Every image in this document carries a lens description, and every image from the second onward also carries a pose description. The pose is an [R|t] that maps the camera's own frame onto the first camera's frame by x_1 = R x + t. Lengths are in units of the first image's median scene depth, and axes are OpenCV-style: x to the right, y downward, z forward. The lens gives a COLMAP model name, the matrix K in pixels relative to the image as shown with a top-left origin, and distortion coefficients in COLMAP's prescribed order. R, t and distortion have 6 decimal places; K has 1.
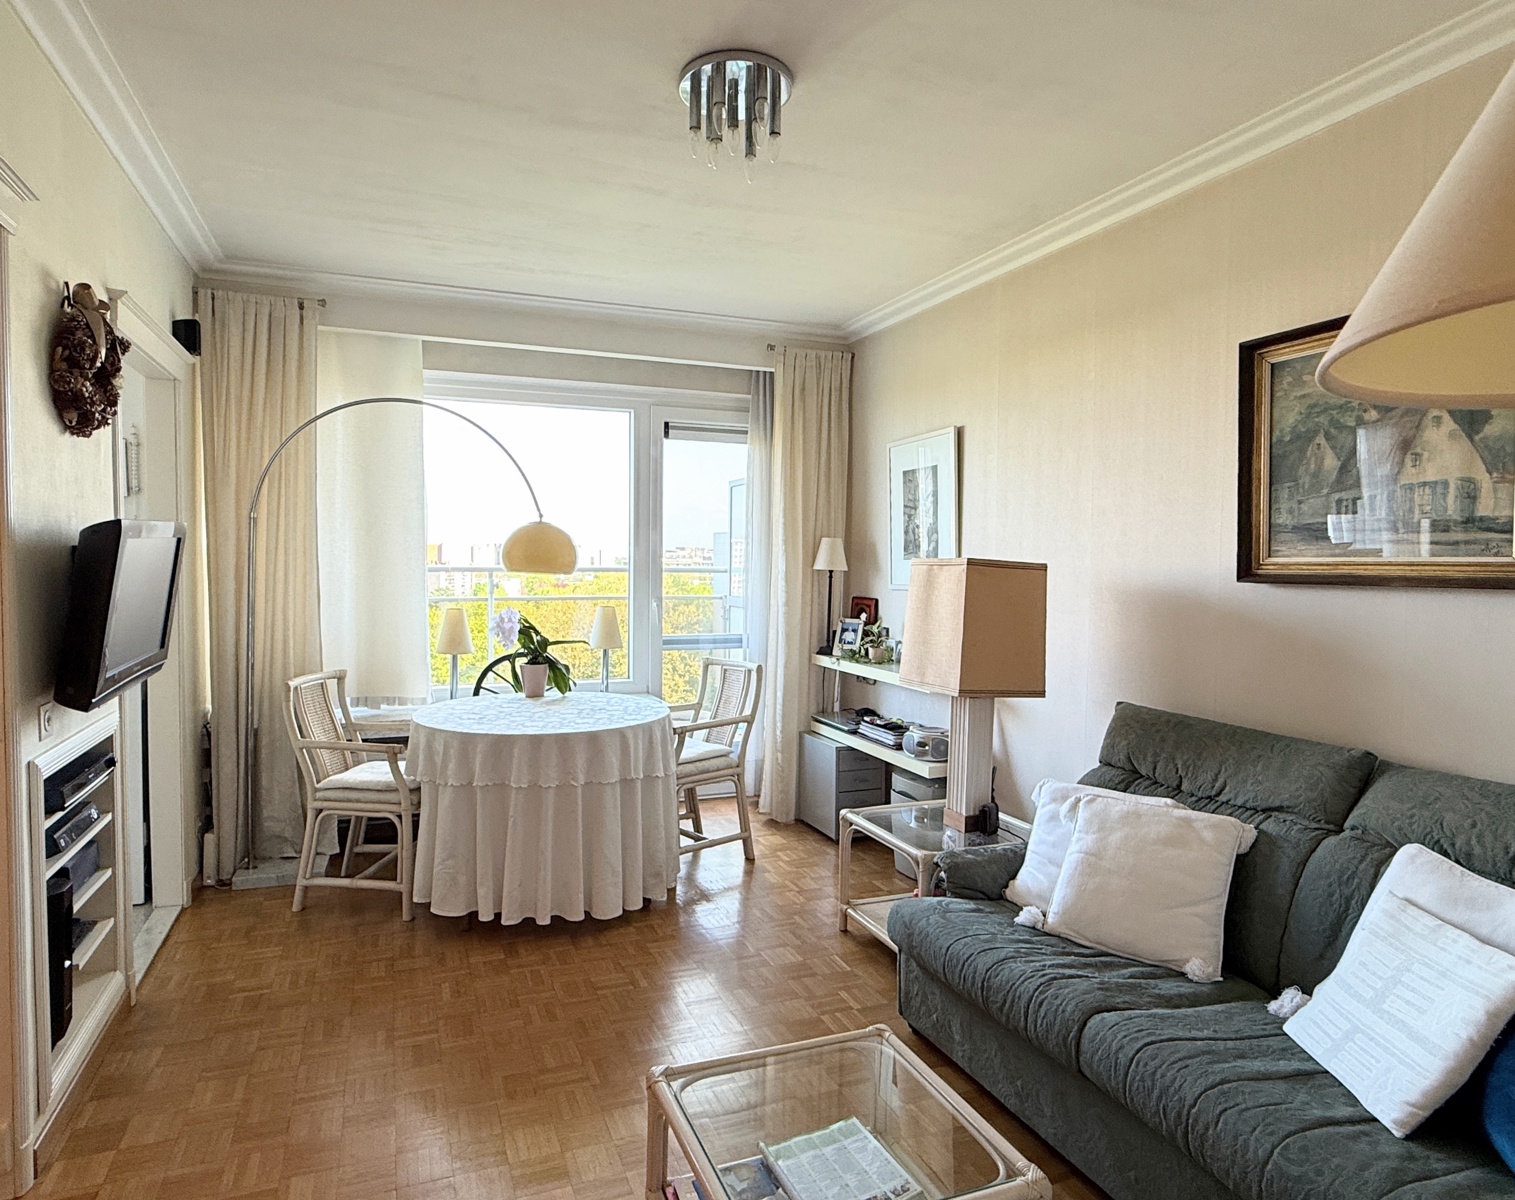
lens RADIAL K [[913.9, 0, 734.7], [0, 913.9, 568.1], [0, 0, 1]] dist [-0.002653, 0.000670]
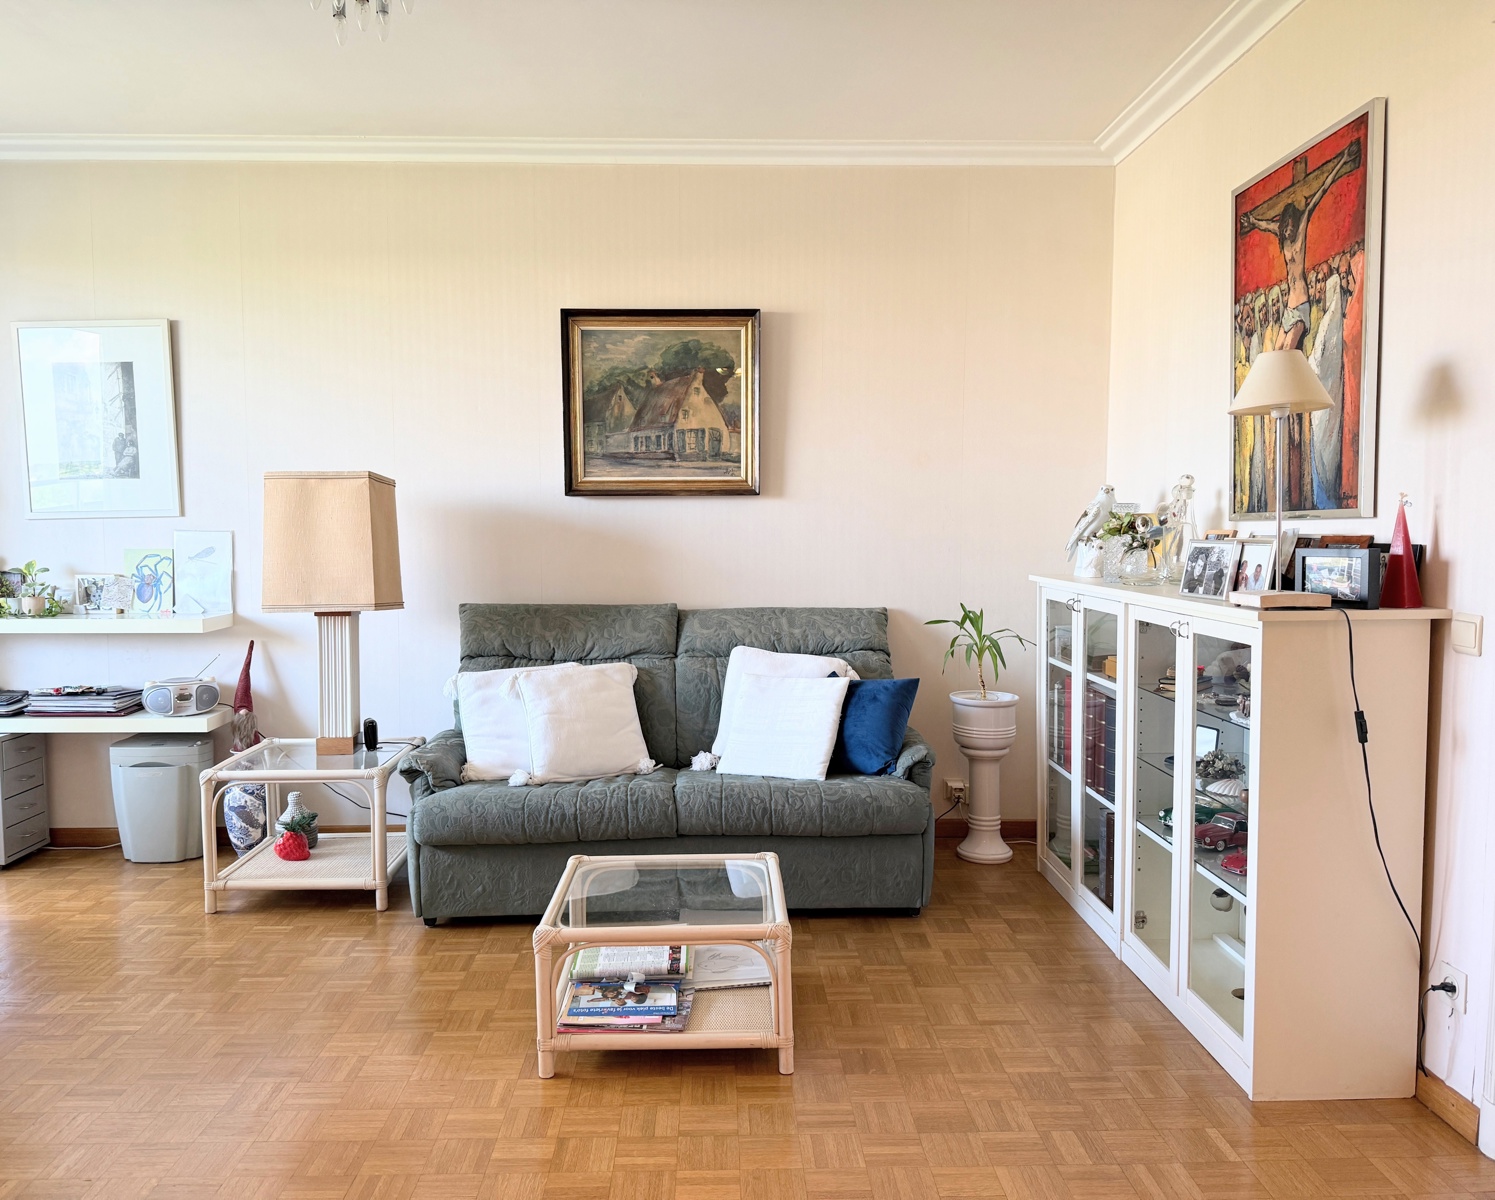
lens RADIAL K [[1107.8, 0, 746.9], [0, 1107.8, 599.9], [0, 0, 1]] dist [0.009639, -0.000990]
pose [[0.297000, -0.073356, 0.952056, -0.933726], [0.013388, 0.997267, 0.072663, 0.054855], [-0.954784, -0.008835, 0.297170, 0.301292]]
